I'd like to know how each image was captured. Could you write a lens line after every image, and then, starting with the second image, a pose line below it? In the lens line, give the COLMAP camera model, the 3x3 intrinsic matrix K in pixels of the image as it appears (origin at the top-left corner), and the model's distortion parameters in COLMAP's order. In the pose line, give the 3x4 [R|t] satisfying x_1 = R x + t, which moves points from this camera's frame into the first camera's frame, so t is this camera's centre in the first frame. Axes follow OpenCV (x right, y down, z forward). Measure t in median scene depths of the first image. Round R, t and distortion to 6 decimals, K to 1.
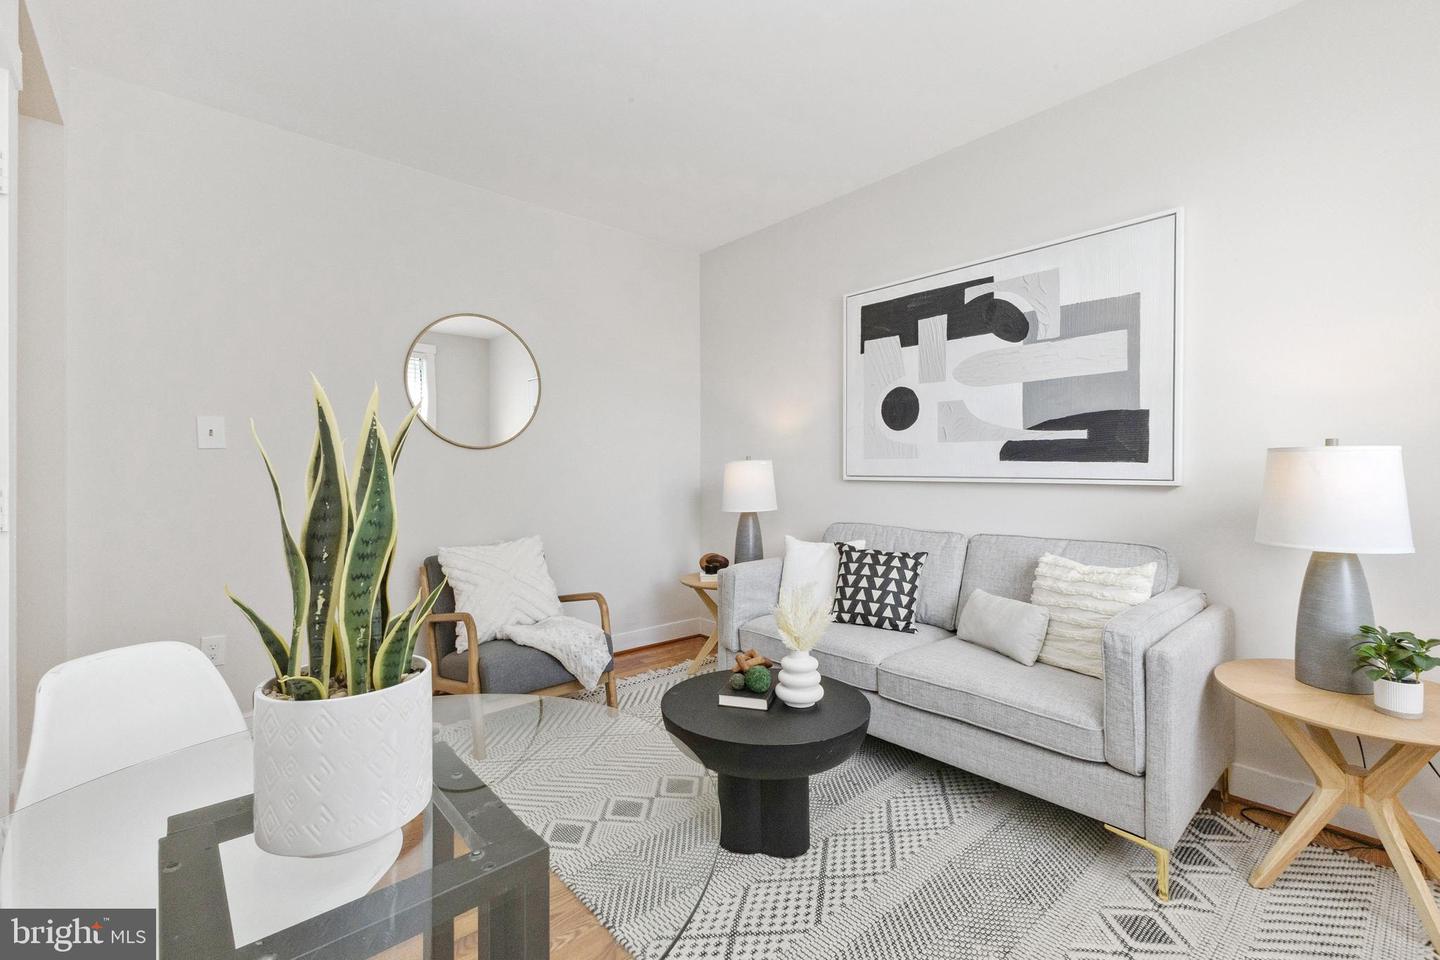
lens RADIAL K [[627.5, 0, 713.4], [0, 627.5, 473.7], [0, 0, 1]] dist [0.013702, -0.004487]
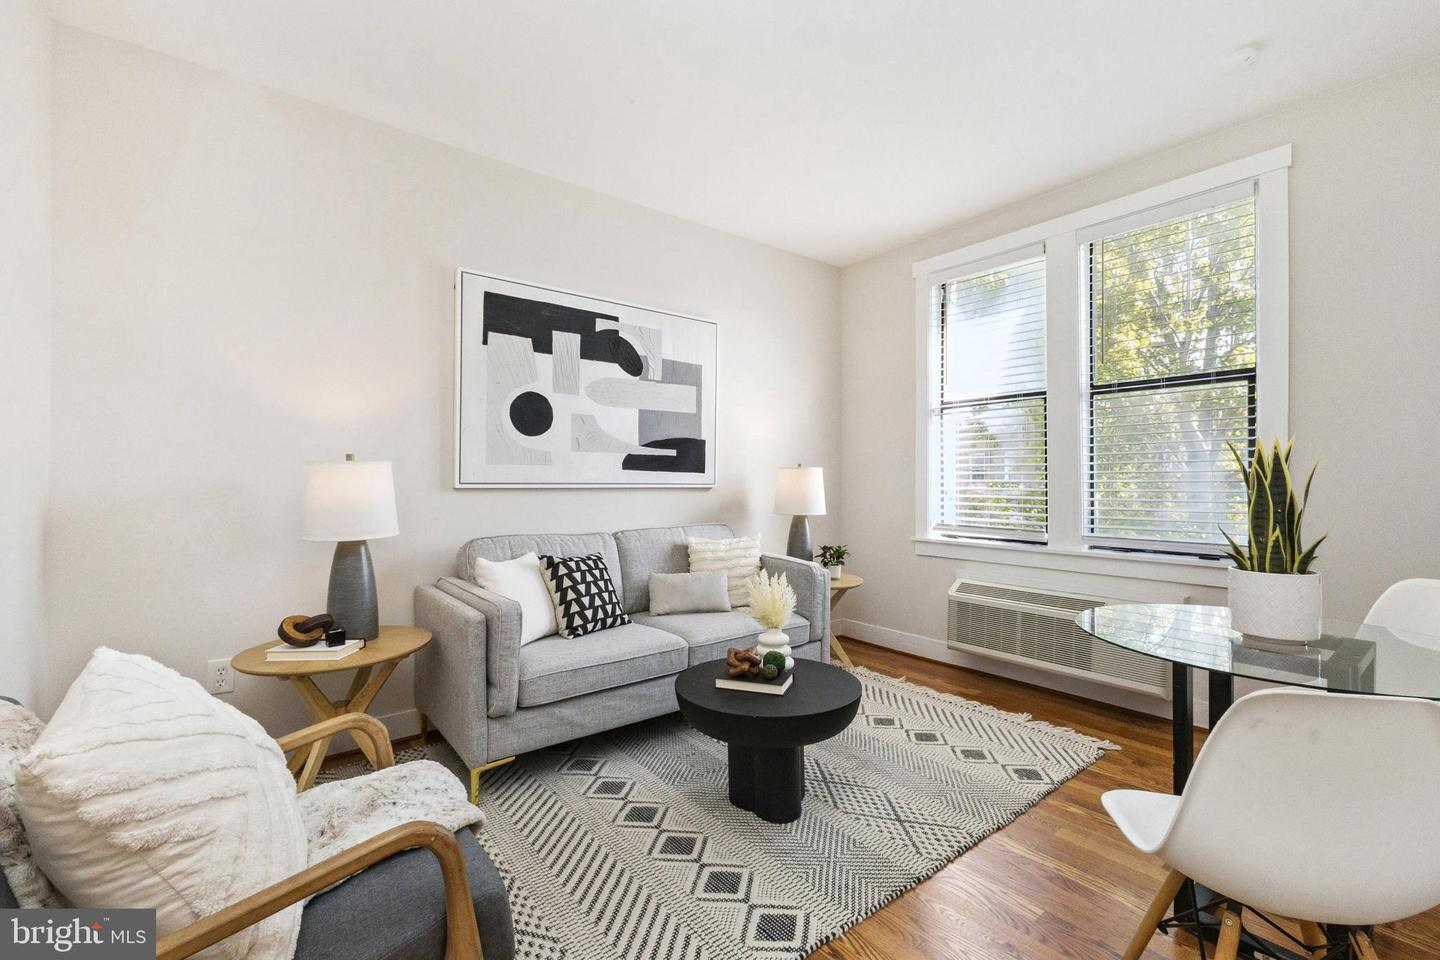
lens RADIAL K [[627.5, 0, 732.3], [0, 627.5, 480.5], [0, 0, 1]] dist [0.013702, -0.004487]
pose [[0.060074, 0.004071, 0.998186, -0.774100], [0.001906, 0.999989, -0.004193, 0.005382], [-0.998192, 0.002155, 0.060066, 0.739448]]
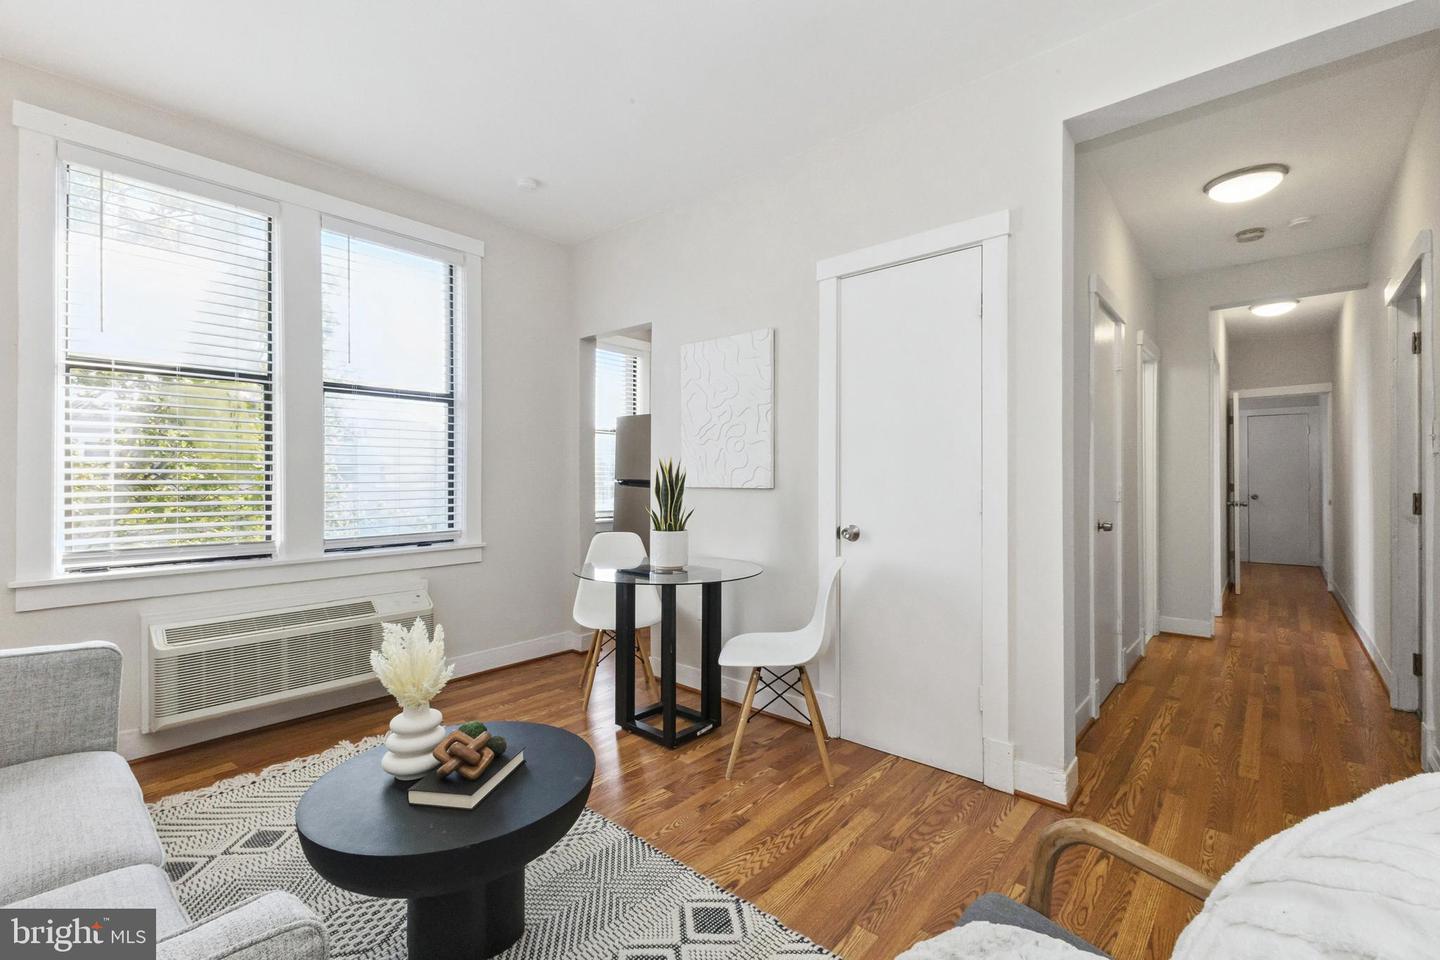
lens RADIAL K [[627.5, 0, 707.4], [0, 627.5, 477.9], [0, 0, 1]] dist [0.013702, -0.004487]
pose [[-0.993851, 0.003893, -0.110660, -0.115252], [0.004172, 0.999989, -0.002293, 0.000951], [0.110650, -0.002741, -0.993856, 1.329216]]
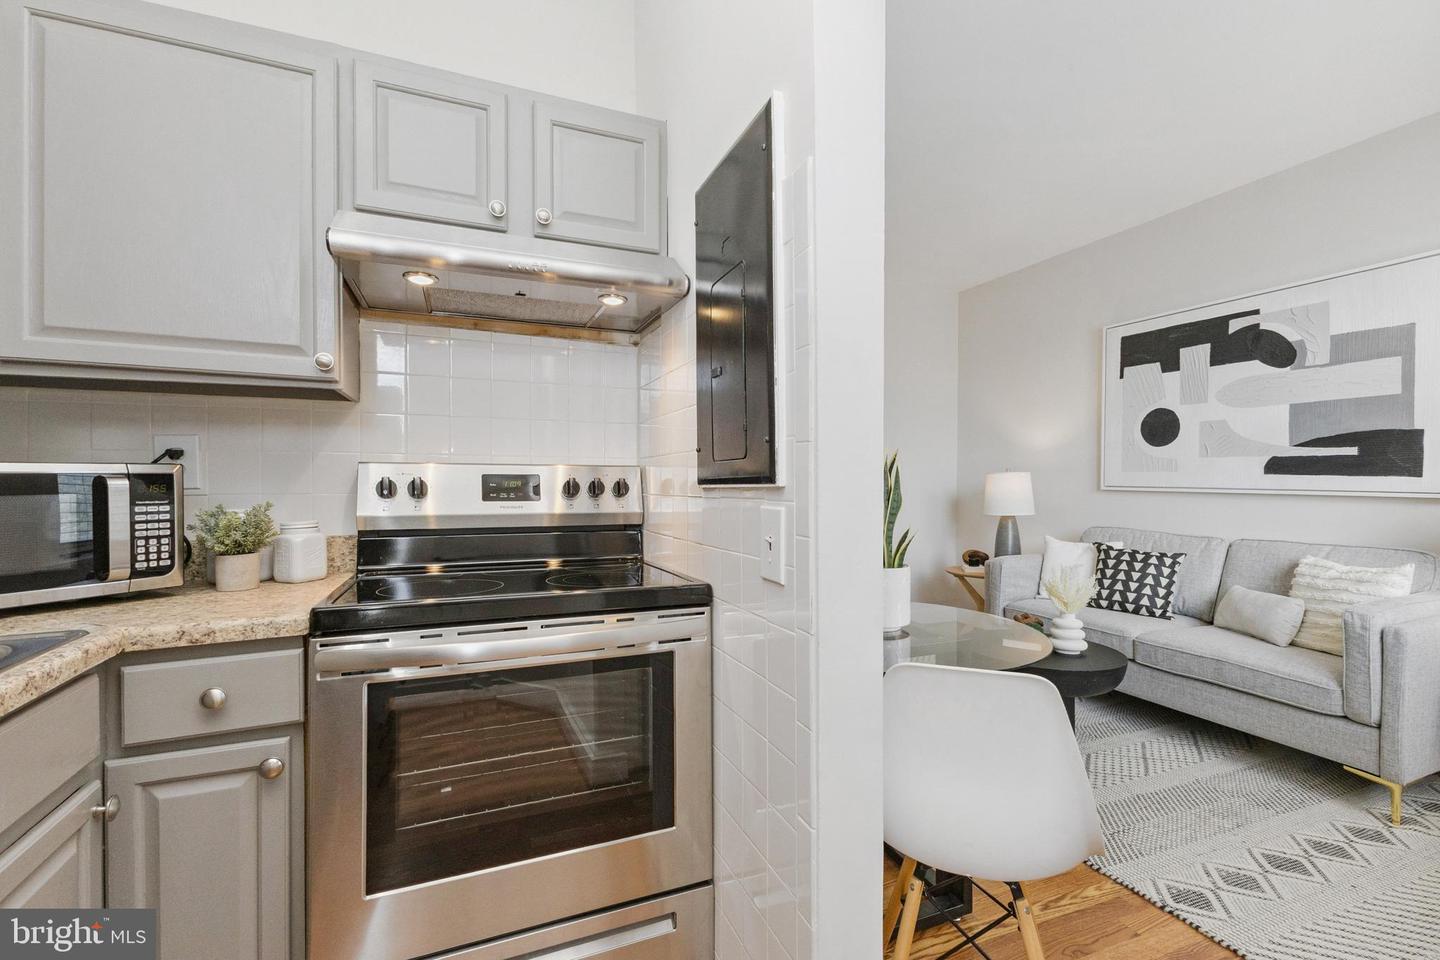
lens RADIAL K [[627.5, 0, 721.0], [0, 627.5, 483.6], [0, 0, 1]] dist [0.013702, -0.004487]
pose [[0.947673, 0.012028, -0.319015, -0.103546], [-0.011345, 0.999928, 0.003999, 0.002501], [0.319040, -0.000170, 0.947741, -0.385491]]
